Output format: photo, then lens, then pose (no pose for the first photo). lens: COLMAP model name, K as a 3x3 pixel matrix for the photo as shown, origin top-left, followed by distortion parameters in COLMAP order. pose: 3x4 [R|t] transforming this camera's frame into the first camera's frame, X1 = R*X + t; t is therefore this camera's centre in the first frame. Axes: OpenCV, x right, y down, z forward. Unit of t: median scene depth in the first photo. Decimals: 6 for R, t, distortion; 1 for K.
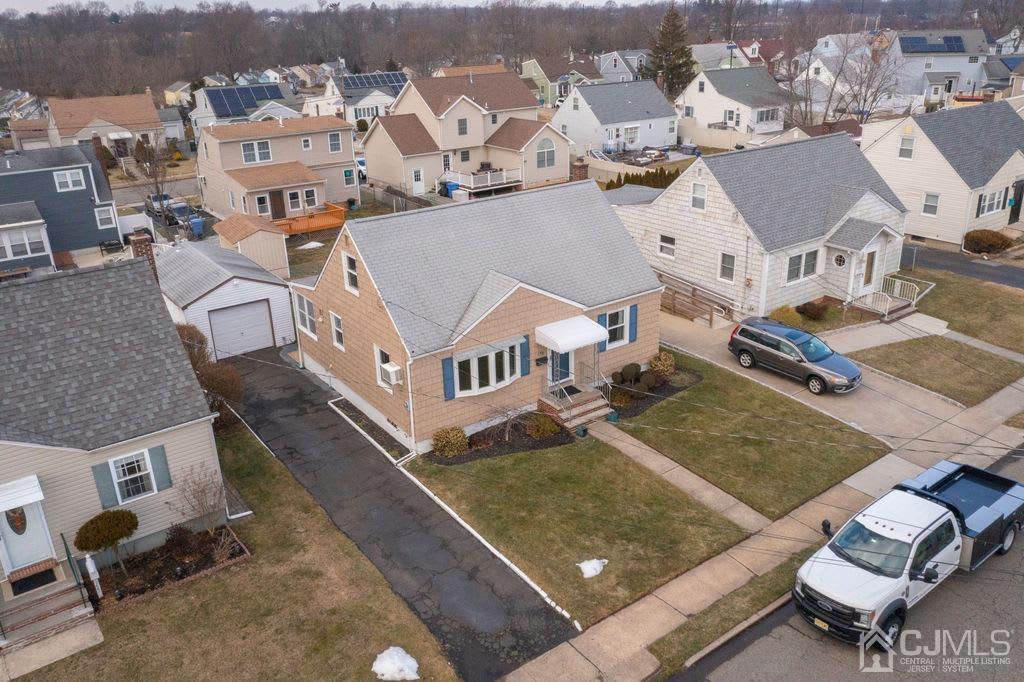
lens RADIAL K [[804.0, 0, 516.6], [0, 804.0, 339.6], [0, 0, 1]] dist [-0.008235, -0.002150]
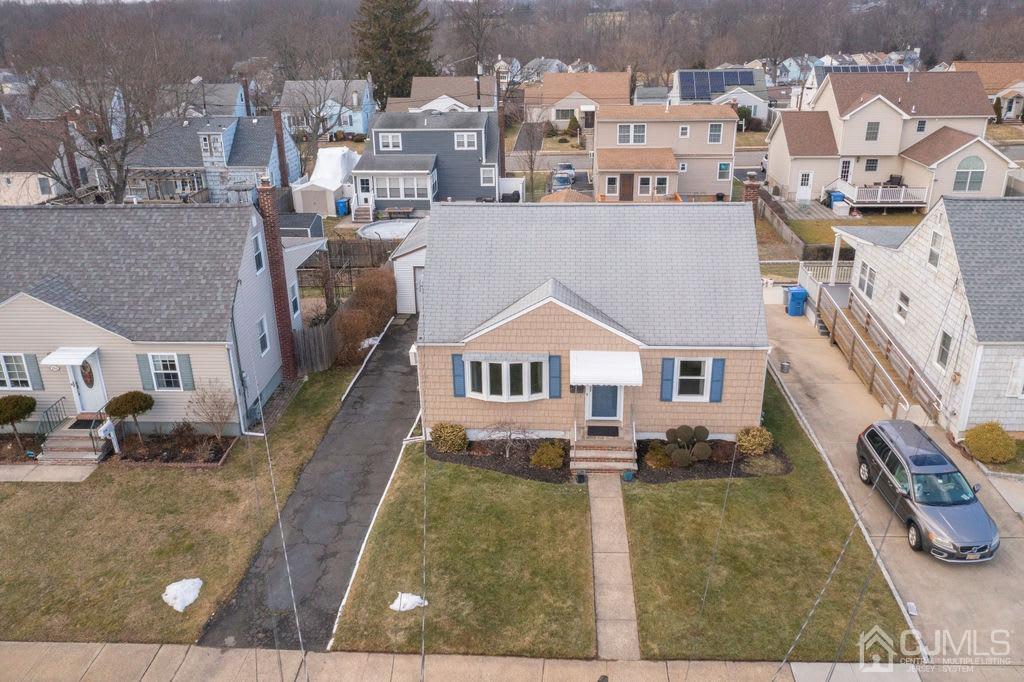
lens RADIAL K [[804.0, 0, 516.6], [0, 804.0, 339.6], [0, 0, 1]] dist [-0.008235, -0.002150]
pose [[0.772029, 0.251772, -0.583594, 0.454437], [-0.241118, 0.965576, 0.097592, -0.090961], [0.588076, 0.065371, 0.806160, 0.209659]]
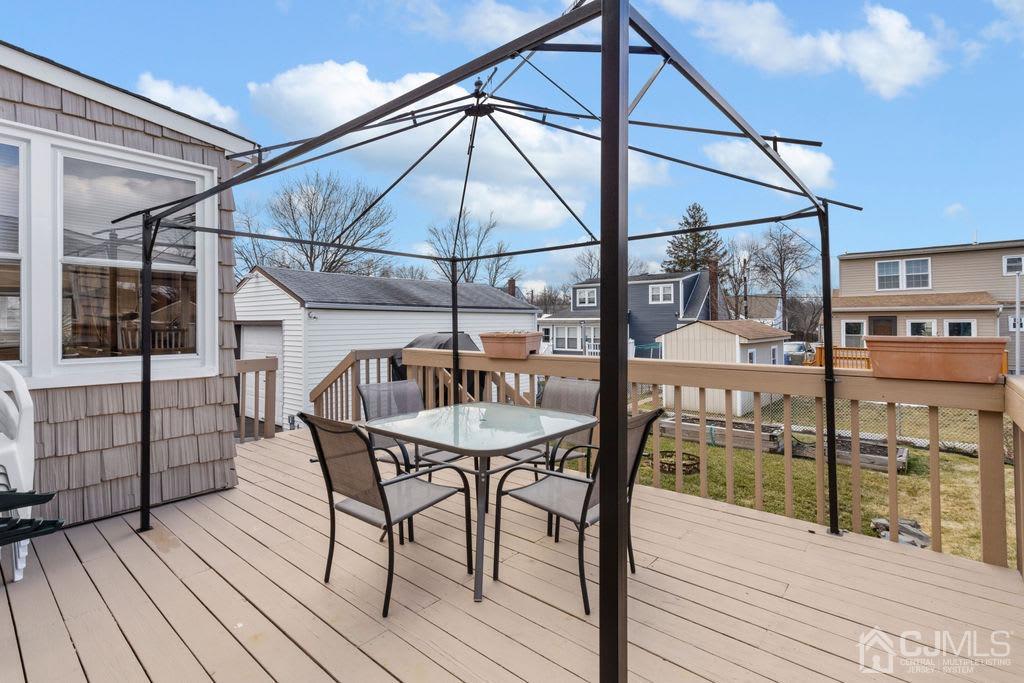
lens RADIAL K [[483.7, 0, 505.5], [0, 483.7, 327.6], [0, 0, 1]] dist [-0.000397, -0.000270]
pose [[0.226347, 0.029903, -0.973588, 0.007058], [-0.361664, 0.930655, -0.055497, -0.091114], [0.904415, 0.364673, 0.221466, 1.236545]]
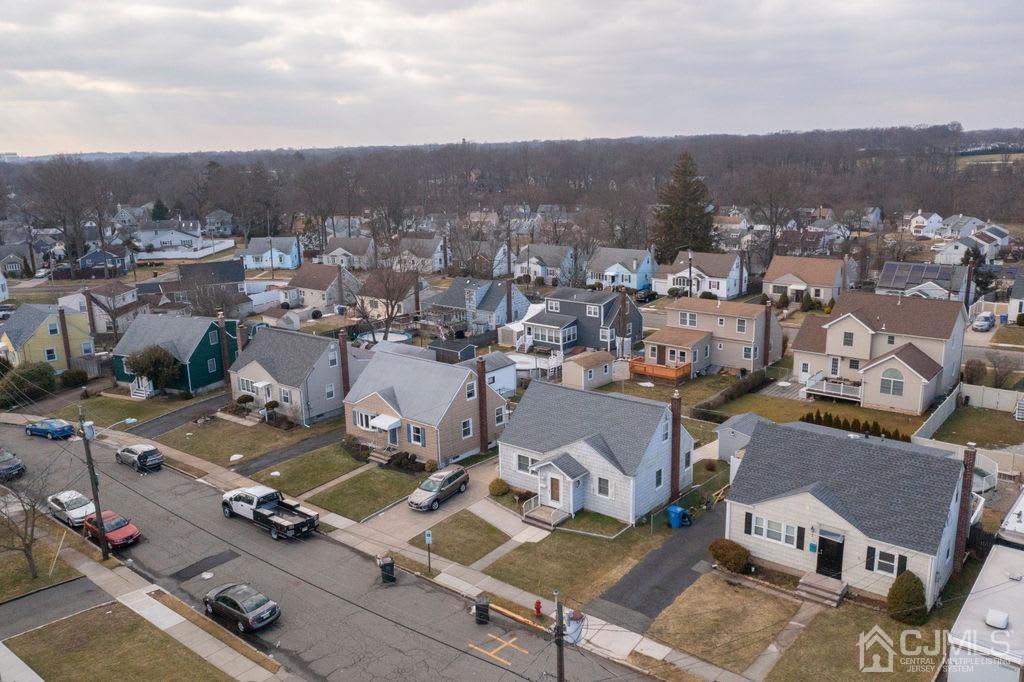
lens RADIAL K [[804.0, 0, 516.6], [0, 804.0, 339.6], [0, 0, 1]] dist [-0.008235, -0.002150]
pose [[0.245803, 0.241330, -0.938798, 2.022802], [-0.343810, 0.927248, 0.148342, -0.622836], [0.906298, 0.286305, 0.310892, 0.515177]]
